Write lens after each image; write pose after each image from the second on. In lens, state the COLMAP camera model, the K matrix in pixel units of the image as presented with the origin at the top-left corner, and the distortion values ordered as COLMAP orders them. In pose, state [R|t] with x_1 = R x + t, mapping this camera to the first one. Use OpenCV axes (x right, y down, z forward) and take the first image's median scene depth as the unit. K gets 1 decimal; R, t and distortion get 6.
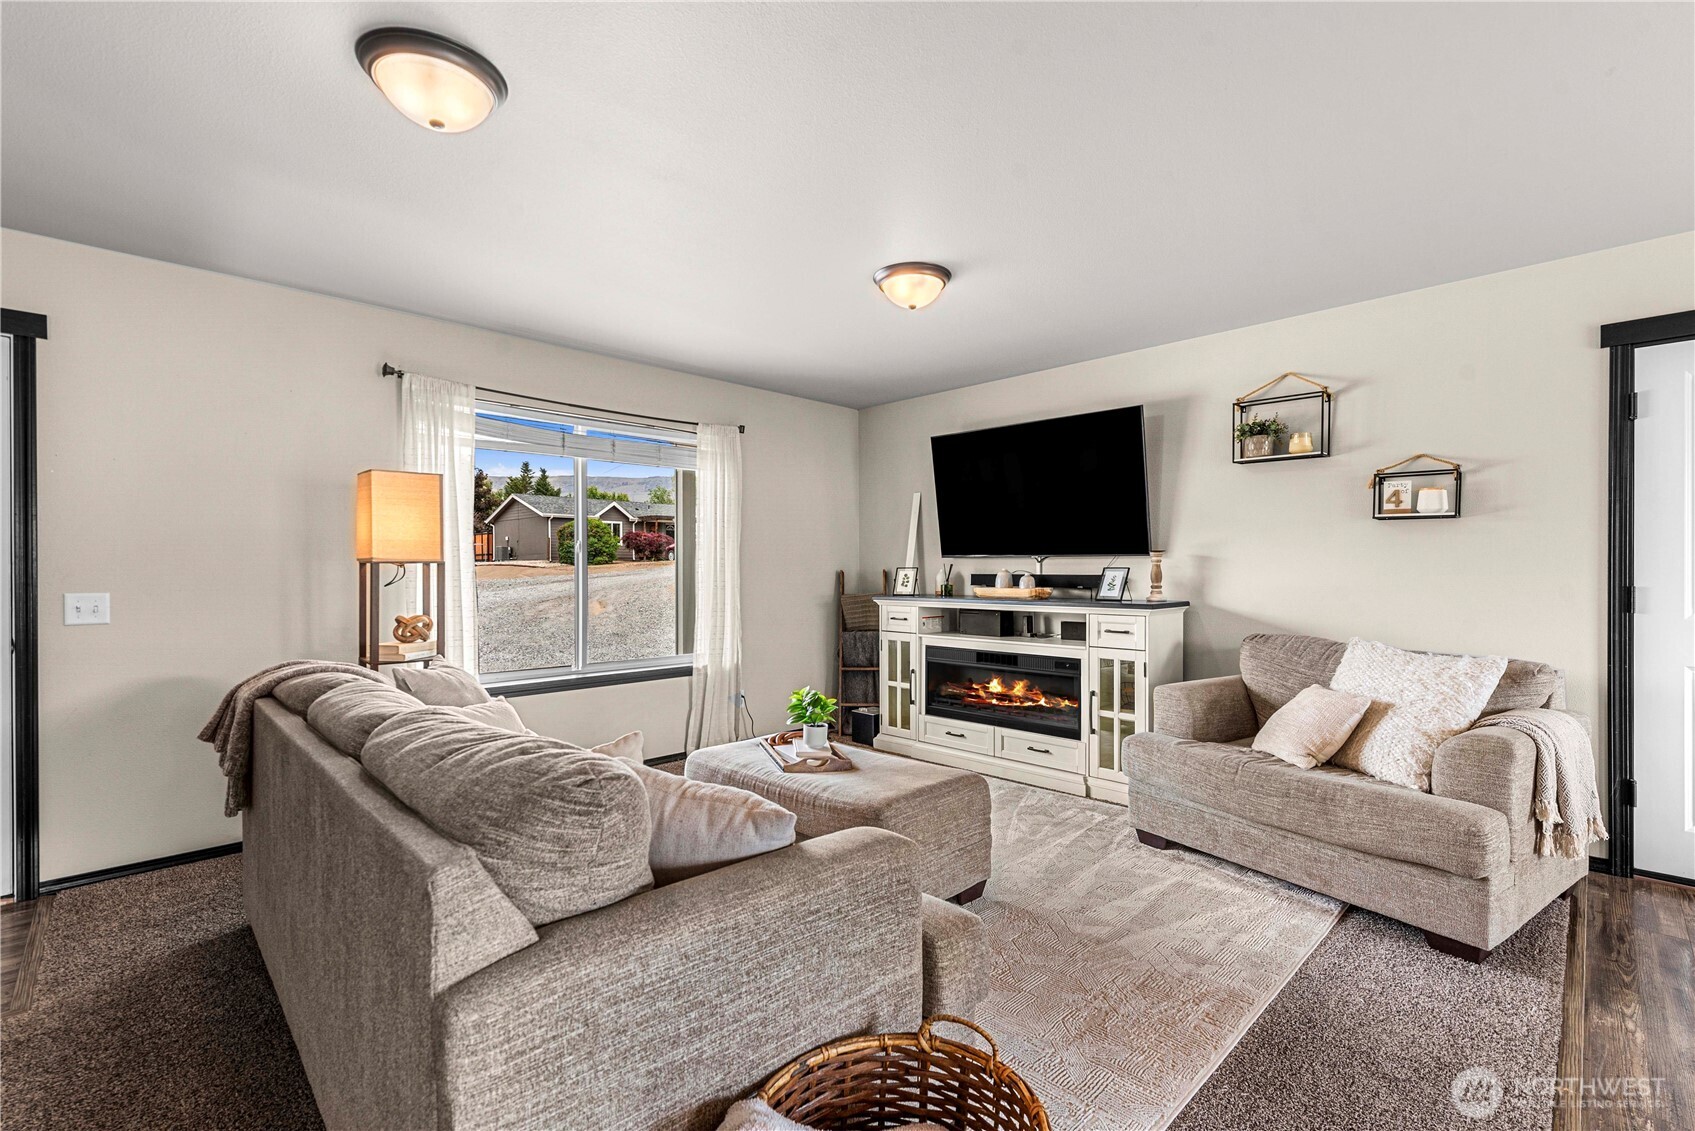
lens RADIAL K [[738.7, 0, 862.1], [0, 738.7, 574.1], [0, 0, 1]] dist [0.000358, -0.000208]
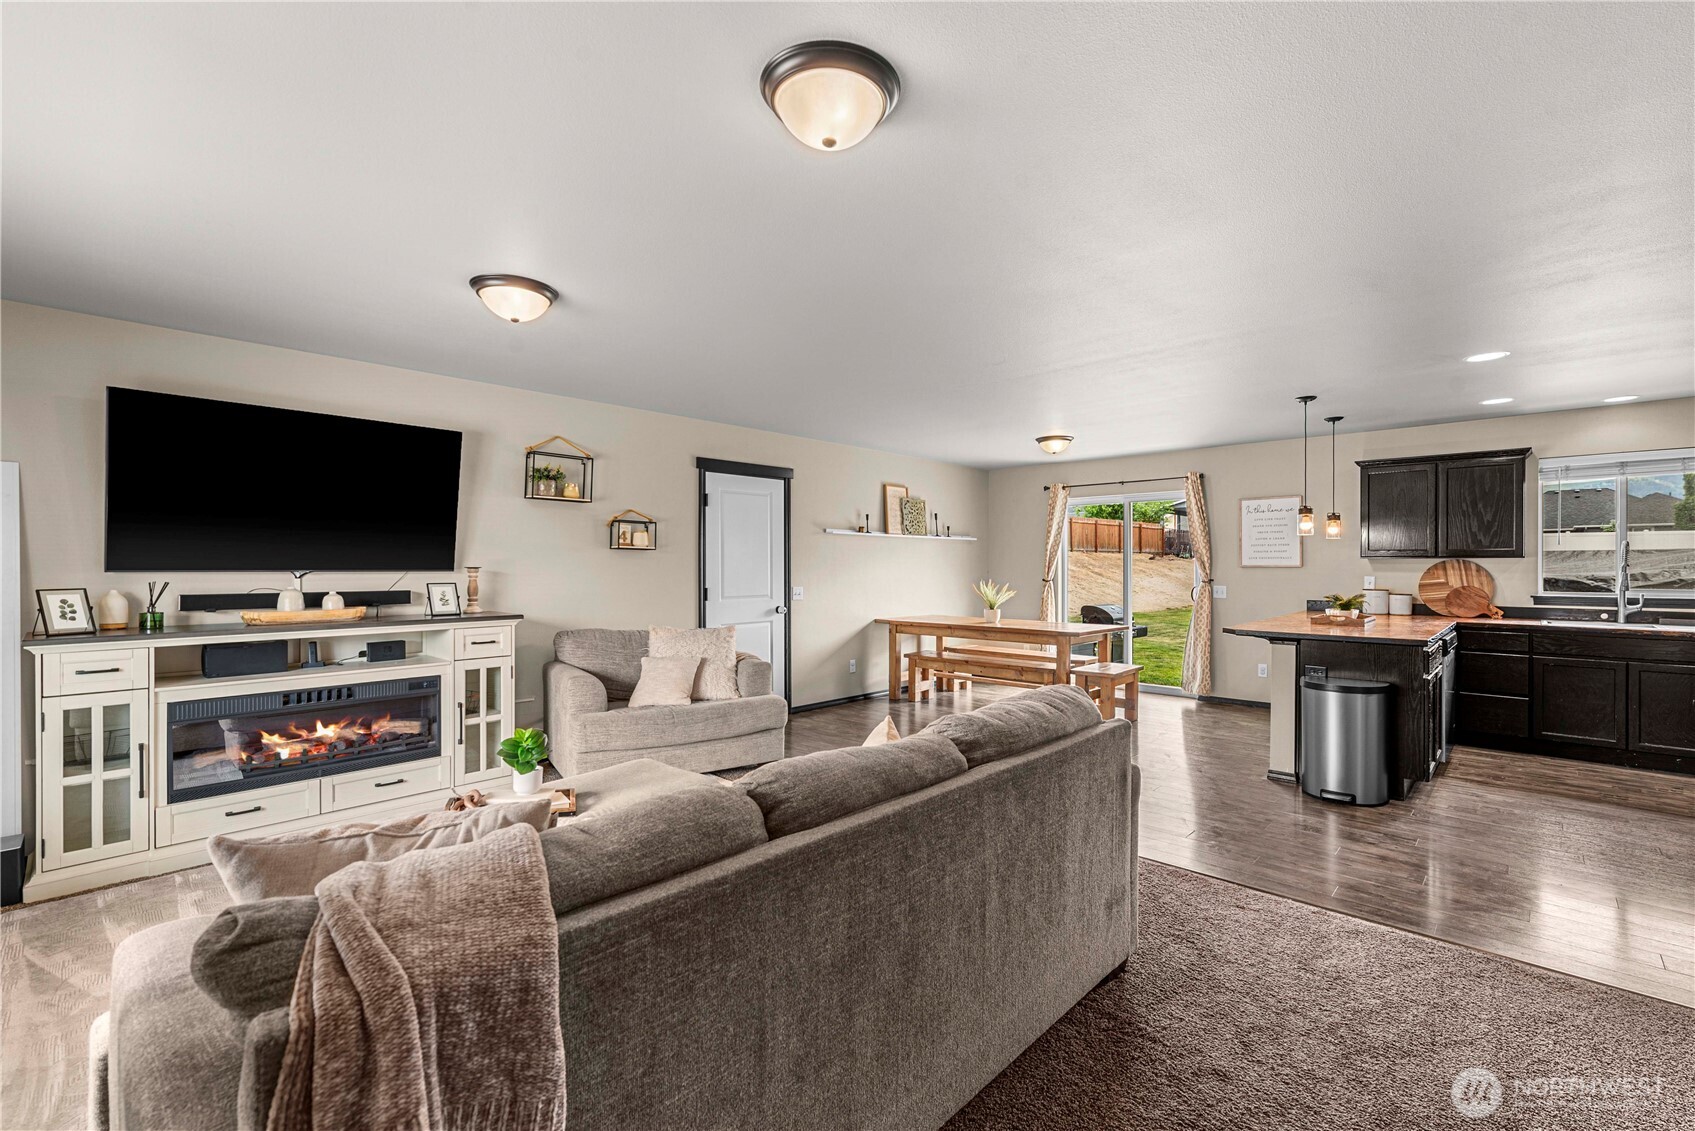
lens RADIAL K [[738.7, 0, 866.4], [0, 738.7, 567.9], [0, 0, 1]] dist [0.000358, -0.000208]
pose [[-0.038775, -0.003006, 0.999243, -0.827050], [0.005653, 0.999979, 0.003228, -0.034901], [-0.999232, 0.005774, -0.038757, 0.517765]]
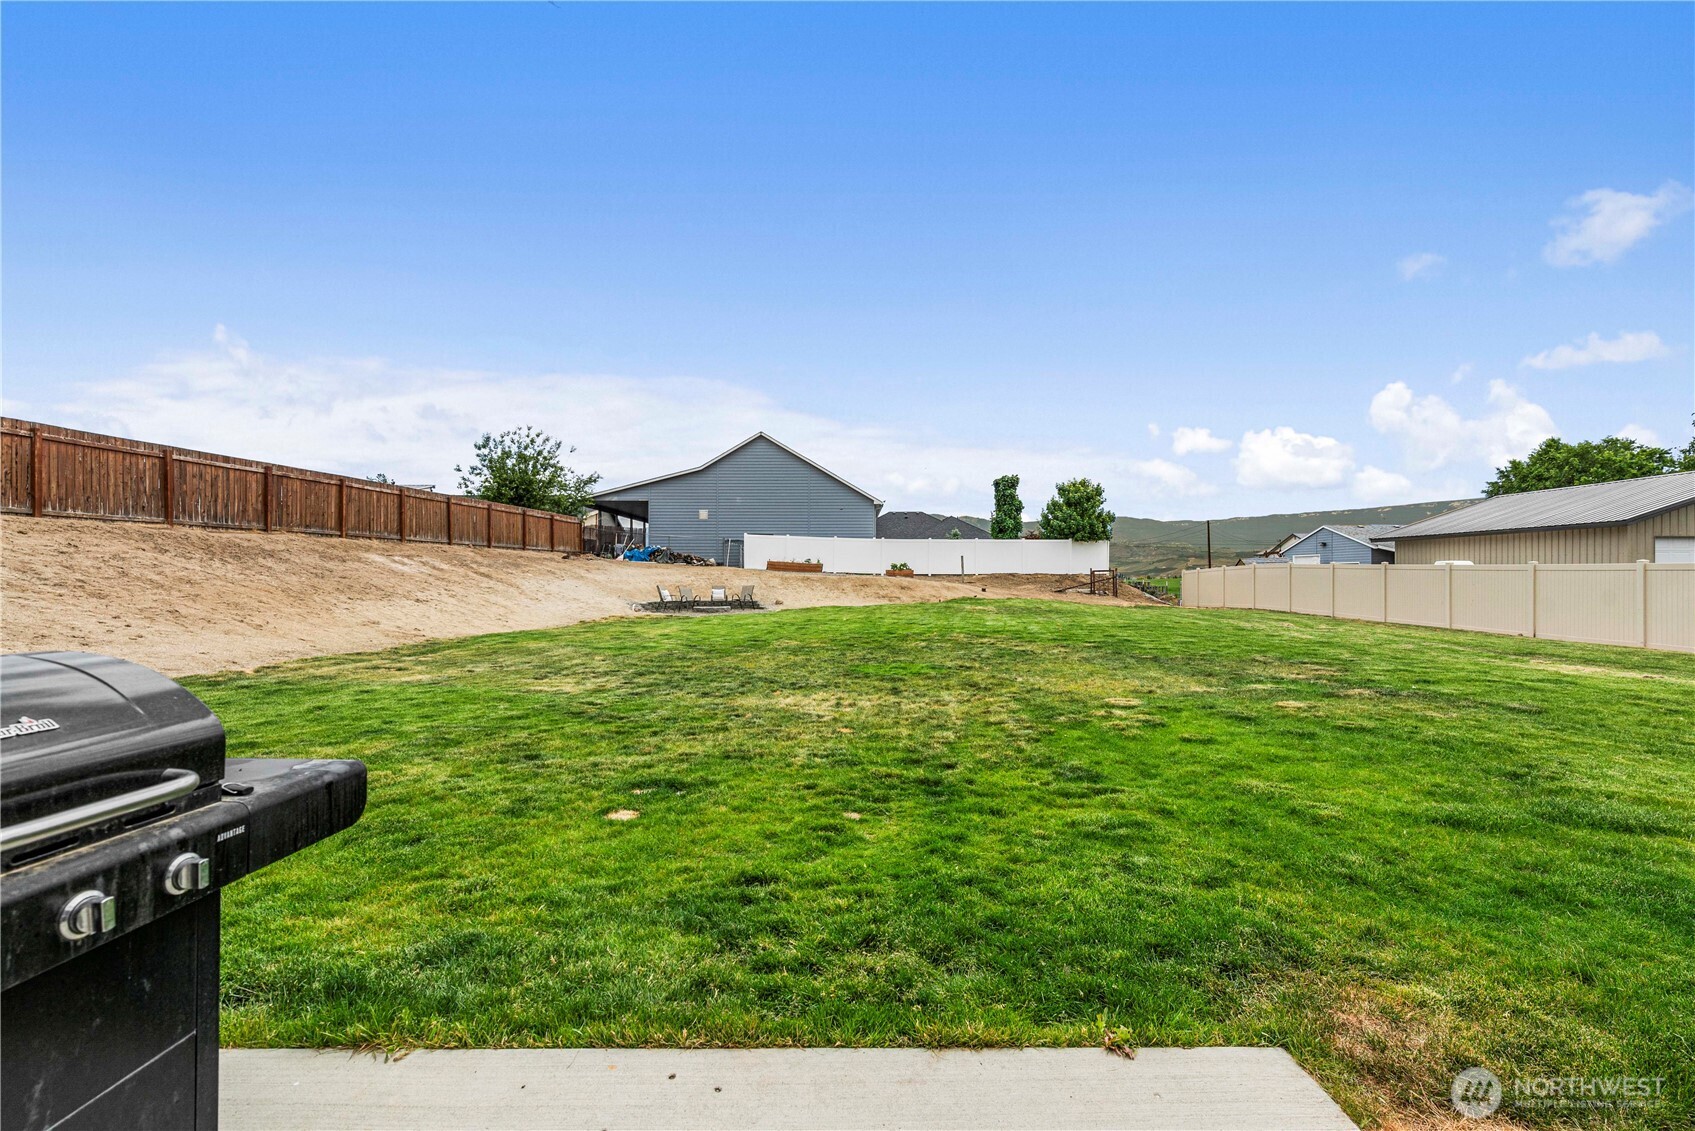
lens RADIAL K [[738.7, 0, 859.7], [0, 738.7, 572.3], [0, 0, 1]] dist [0.000358, -0.000208]
pose [[-0.698307, 0.003137, 0.715791, 1.471415], [0.003068, 0.999994, -0.001390, 0.084185], [-0.715791, 0.001226, -0.698313, -0.614089]]
